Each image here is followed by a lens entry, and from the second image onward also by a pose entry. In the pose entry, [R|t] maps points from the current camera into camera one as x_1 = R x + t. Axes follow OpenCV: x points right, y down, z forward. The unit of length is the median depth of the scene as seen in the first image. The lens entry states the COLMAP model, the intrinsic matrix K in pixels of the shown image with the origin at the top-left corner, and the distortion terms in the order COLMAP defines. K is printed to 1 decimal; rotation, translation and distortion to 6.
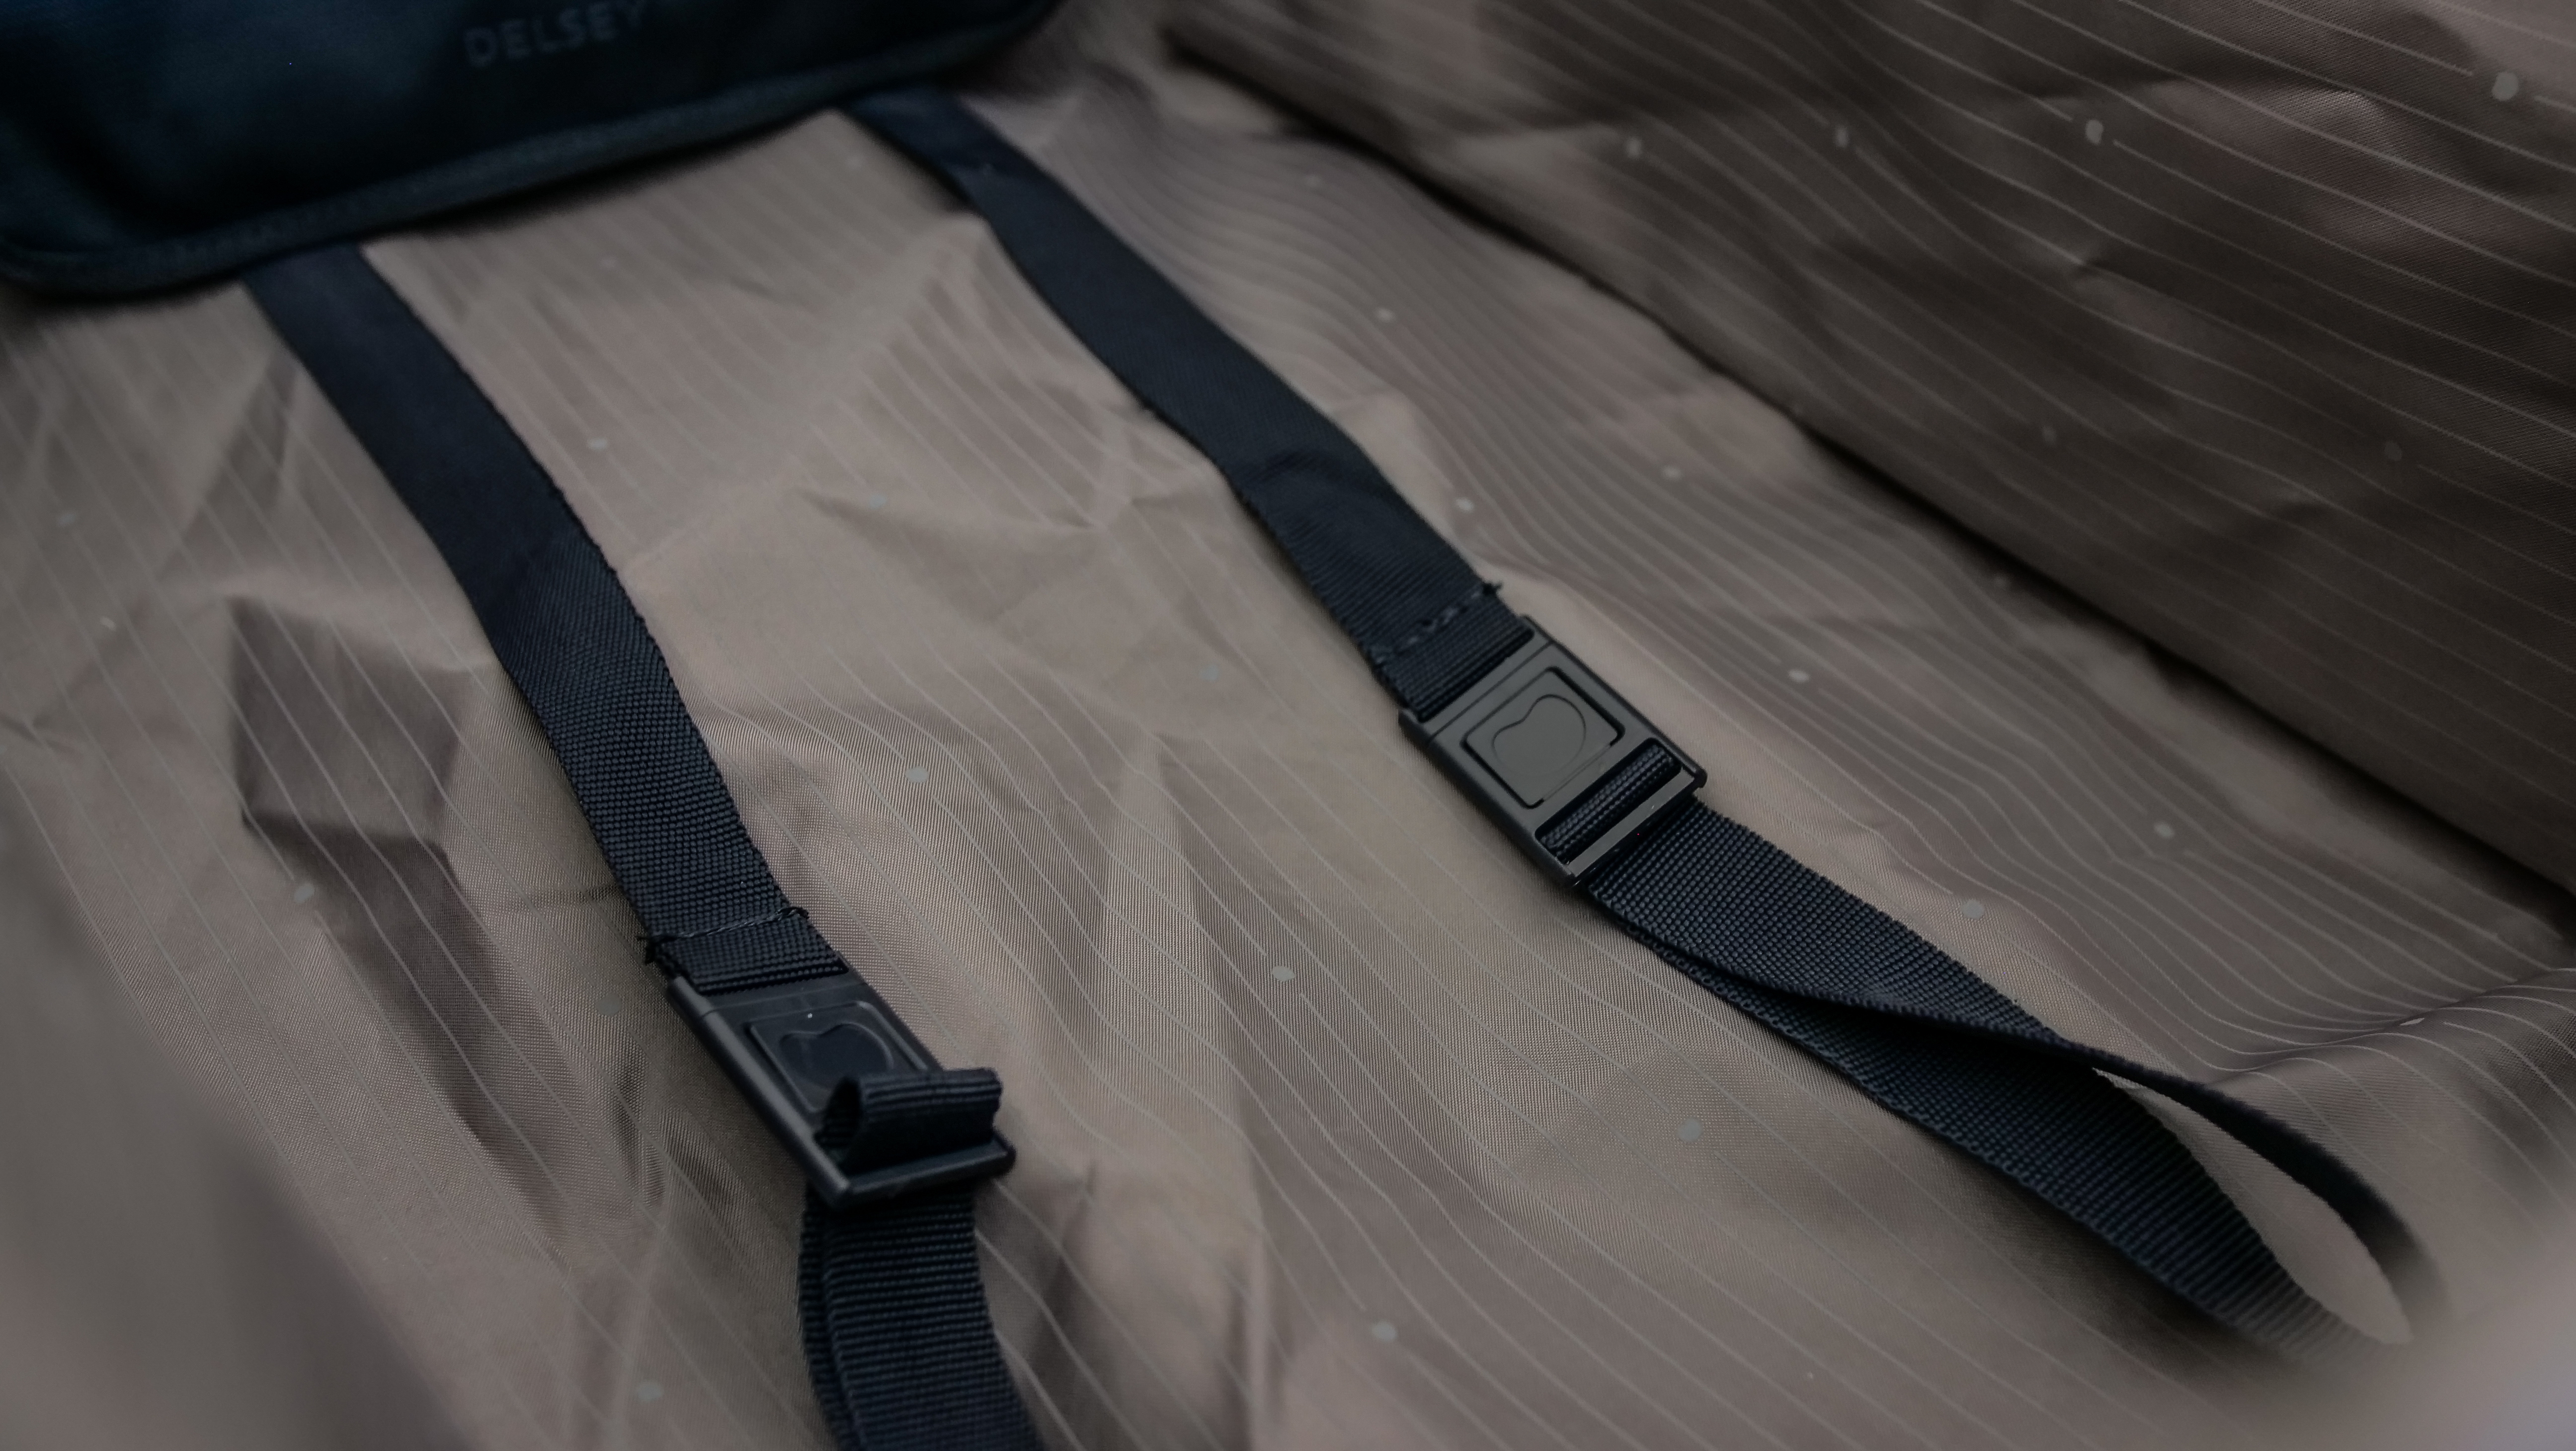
lens RADIAL K [[2457.6, 0, 1288.0], [0, 2457.6, 725.5], [0, 0, 1]] dist [-0.094207, 0.166632]
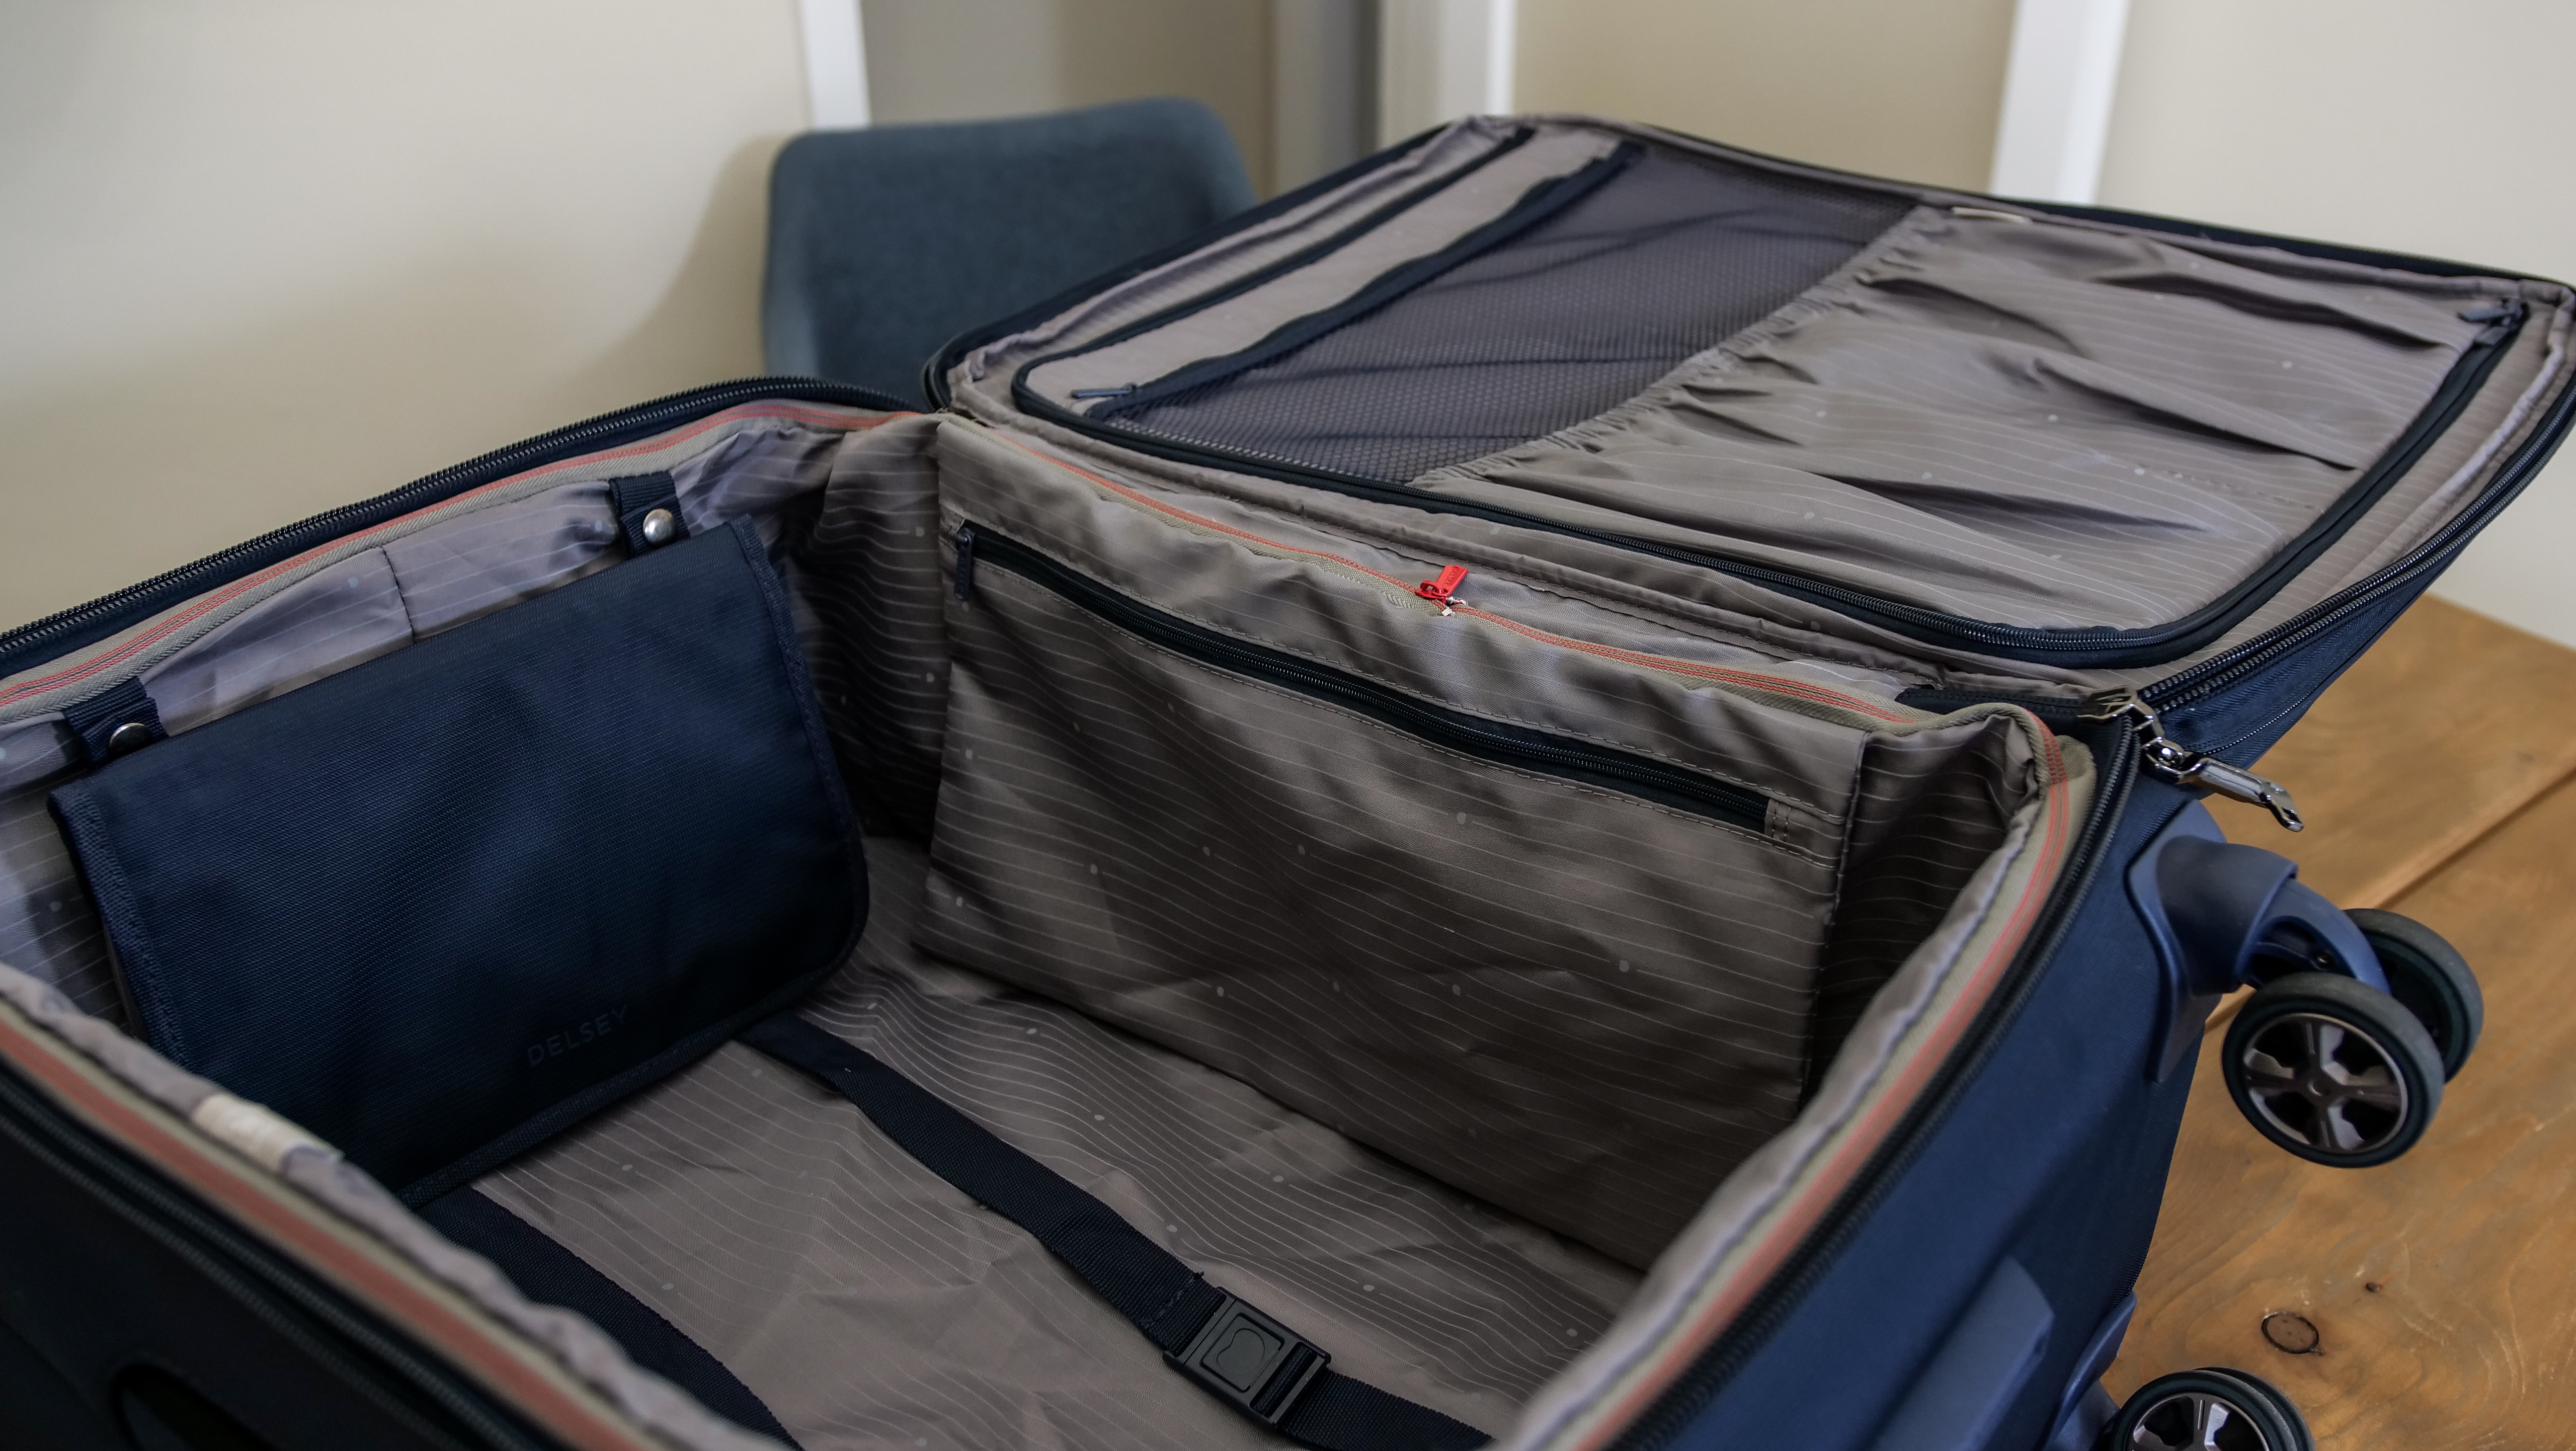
lens RADIAL K [[2457.6, 0, 1288.0], [0, 2457.6, 725.5], [0, 0, 1]] dist [-0.094207, 0.166632]
pose [[0.968969, -0.160281, 0.188174, -0.128373], [0.197623, 0.959604, -0.200265, -0.069033], [-0.148474, 0.231238, 0.961501, -0.853191]]
